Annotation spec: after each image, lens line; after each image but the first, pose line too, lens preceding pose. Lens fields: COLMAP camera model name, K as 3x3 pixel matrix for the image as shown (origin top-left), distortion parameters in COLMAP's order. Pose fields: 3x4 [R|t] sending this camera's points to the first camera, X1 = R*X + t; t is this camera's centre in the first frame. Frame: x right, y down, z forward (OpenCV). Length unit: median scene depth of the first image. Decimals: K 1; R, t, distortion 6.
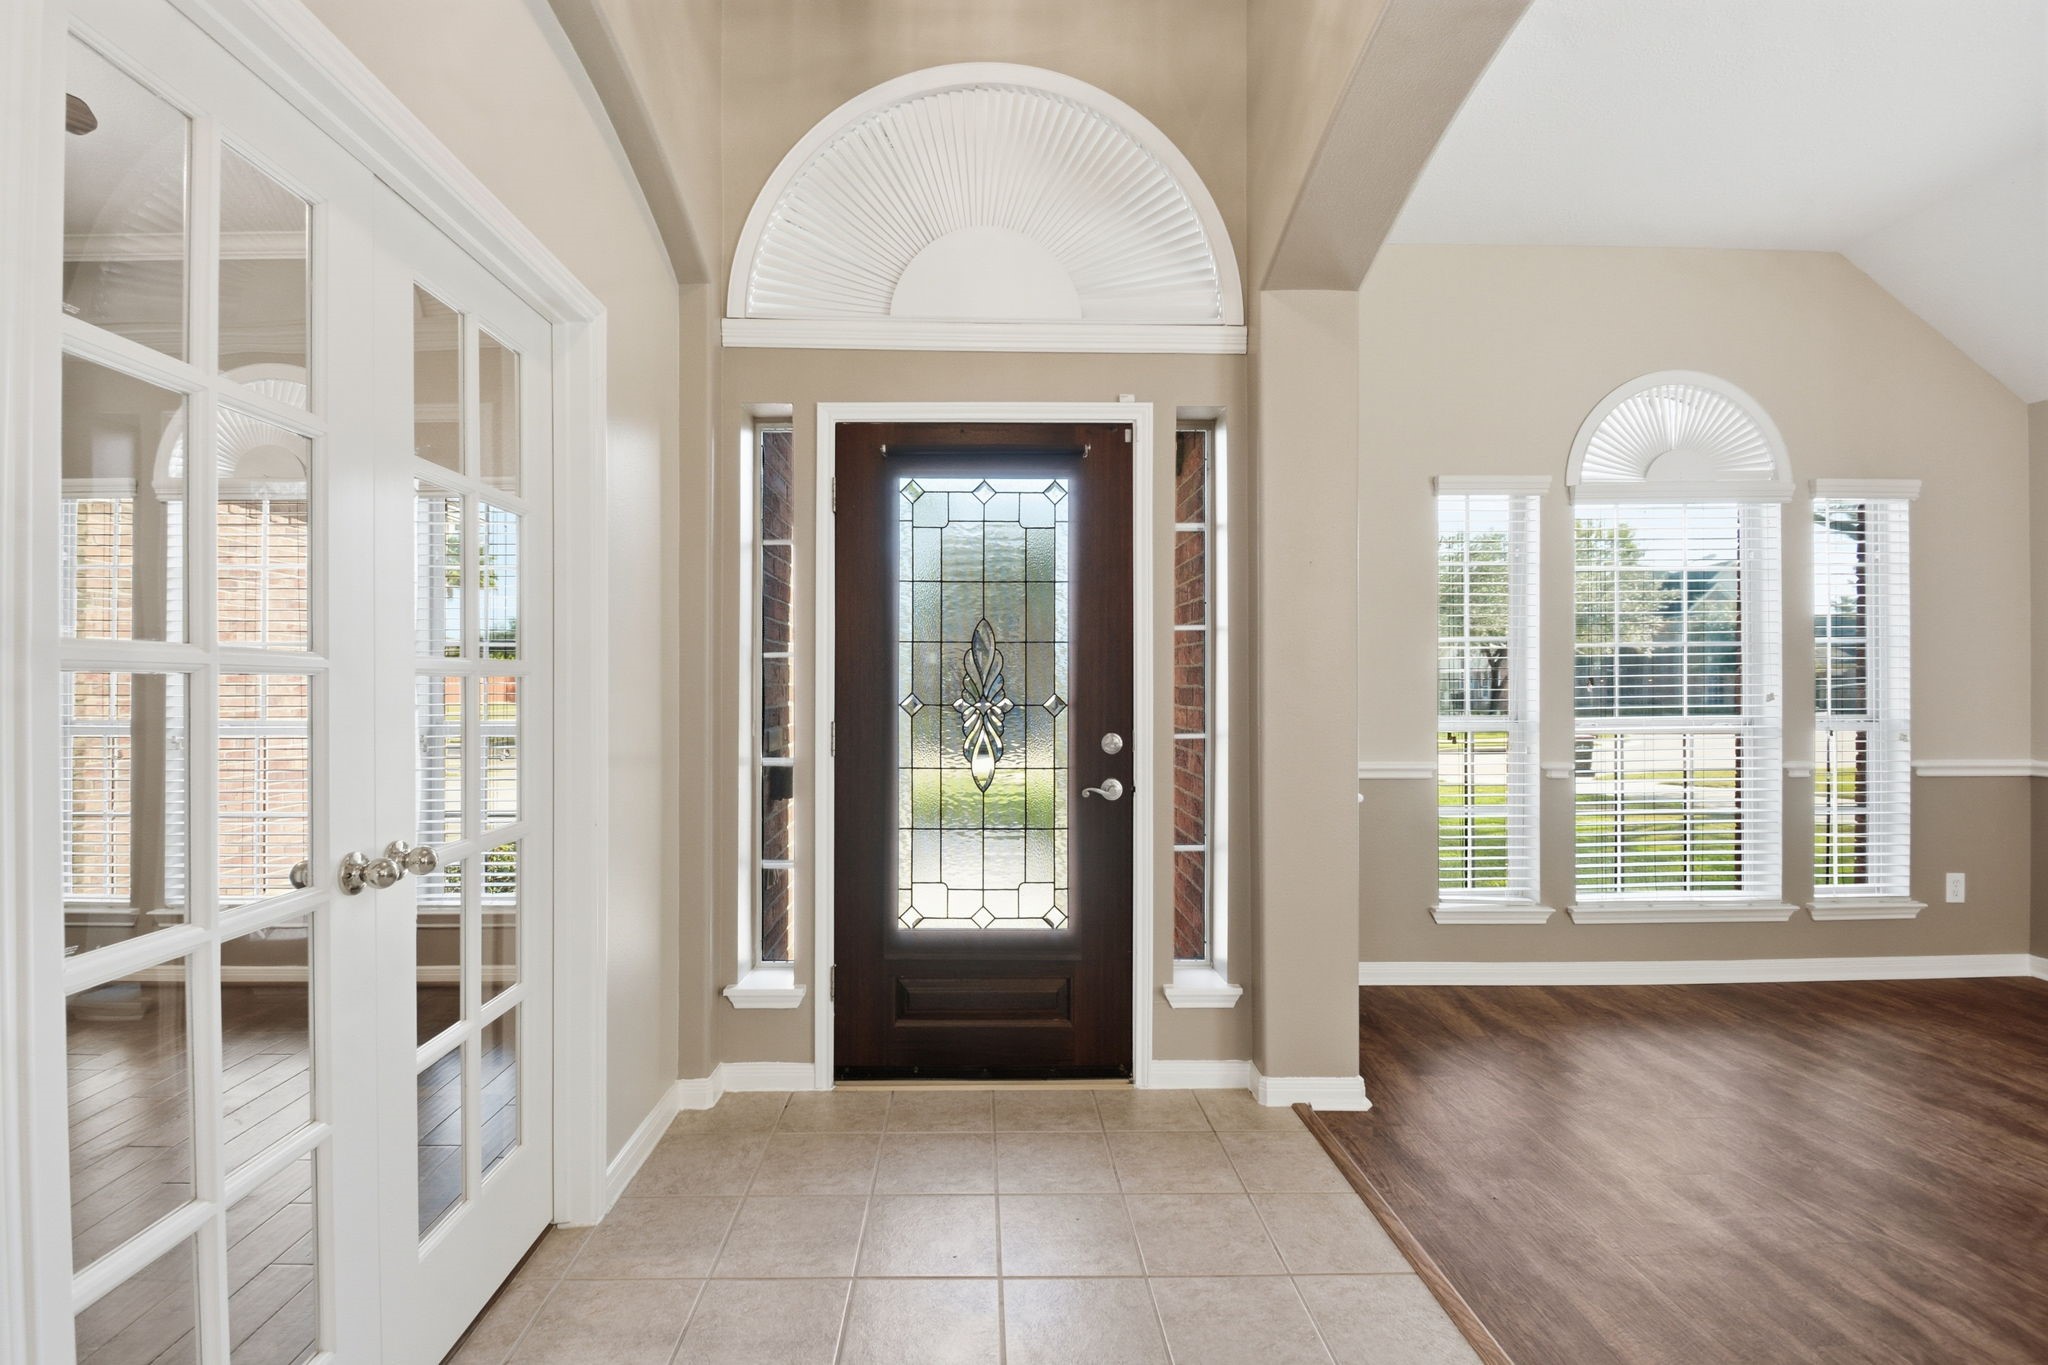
lens RADIAL K [[929.3, 0, 982.2], [0, 929.3, 680.4], [0, 0, 1]] dist [0.002132, -0.011178]
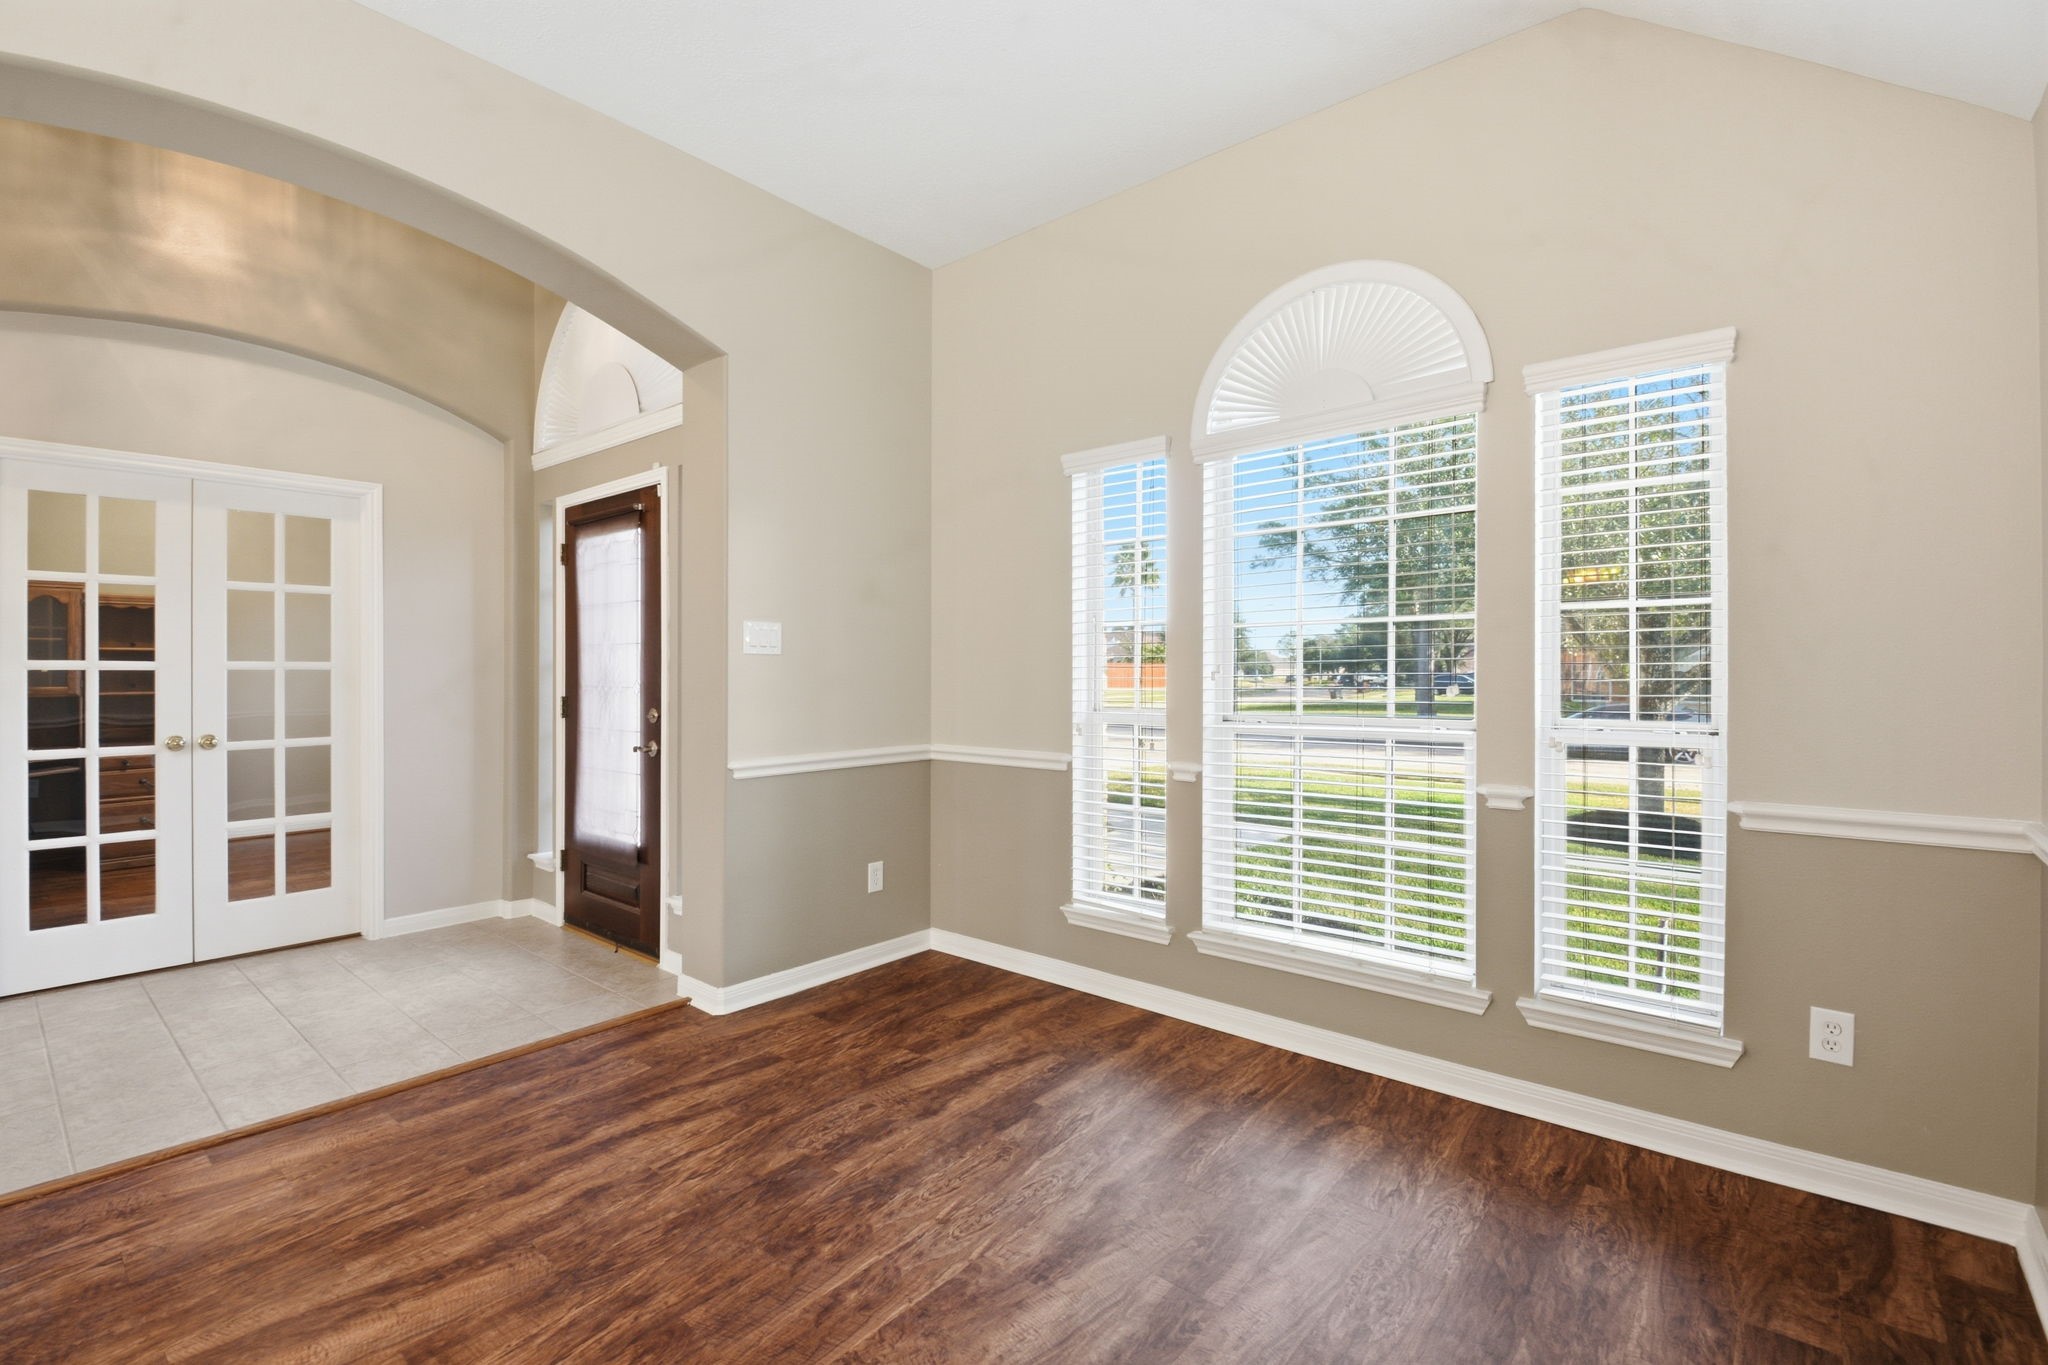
lens RADIAL K [[929.3, 0, 982.2], [0, 929.3, 680.4], [0, 0, 1]] dist [0.002132, -0.011178]
pose [[0.728260, 0.001206, -0.685300, 1.079742], [0.001345, 0.999994, 0.003190, 0.007410], [0.685299, -0.003245, 0.728254, 0.240198]]
